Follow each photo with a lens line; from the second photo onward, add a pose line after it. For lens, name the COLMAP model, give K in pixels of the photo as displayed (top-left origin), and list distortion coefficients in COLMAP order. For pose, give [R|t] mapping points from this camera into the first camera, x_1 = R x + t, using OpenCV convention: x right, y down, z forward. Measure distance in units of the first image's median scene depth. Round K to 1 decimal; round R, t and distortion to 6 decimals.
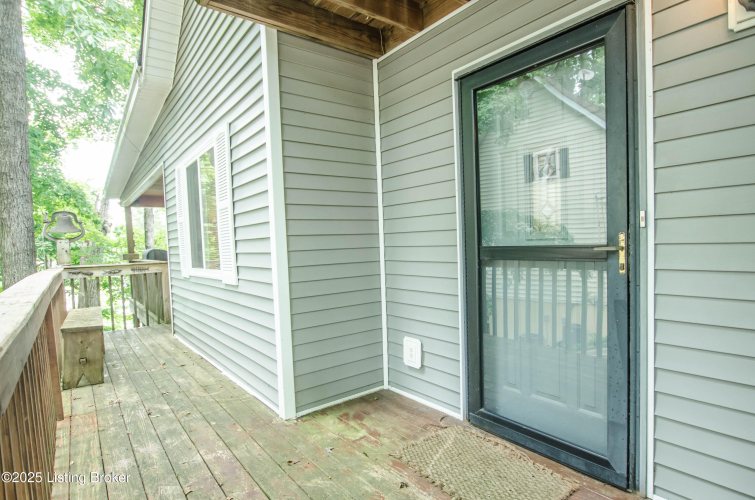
lens RADIAL K [[411.3, 0, 389.9], [0, 411.3, 260.0], [0, 0, 1]] dist [-0.001017, 0.000321]
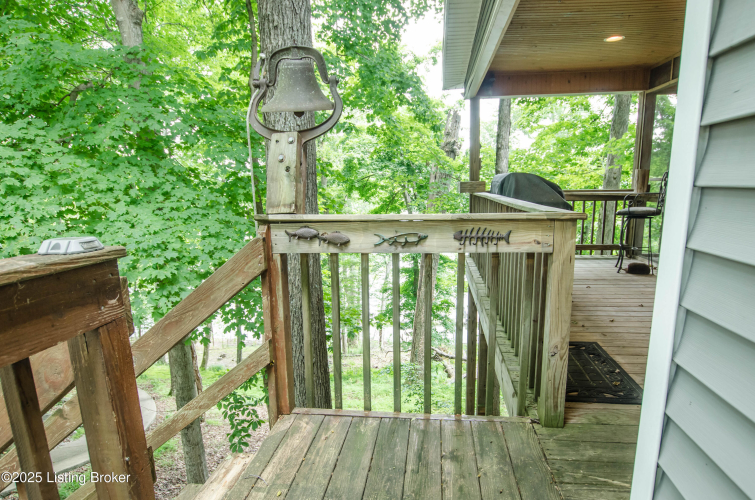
lens RADIAL K [[411.3, 0, 389.9], [0, 411.3, 260.0], [0, 0, 1]] dist [-0.001017, 0.000321]
pose [[0.713125, 0.155235, -0.683633, -0.297242], [-0.039979, 0.982593, 0.181418, -0.007116], [0.699896, -0.102043, 0.706918, 0.490210]]
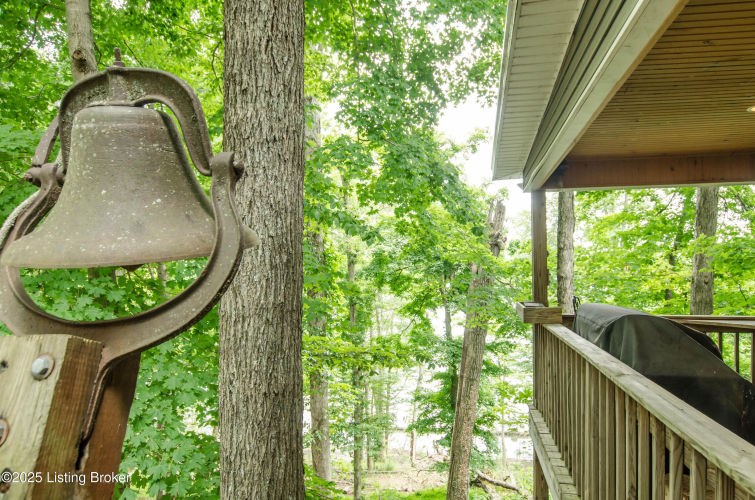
lens RADIAL K [[430.4, 0, 399.1], [0, 430.4, 269.1], [0, 0, 1]] dist [0.021832, 0.000045]
pose [[0.668681, 0.034707, -0.742739, -0.399747], [-0.051515, 0.998672, 0.000288, -0.041482], [0.741762, 0.038070, 0.669581, 0.598103]]
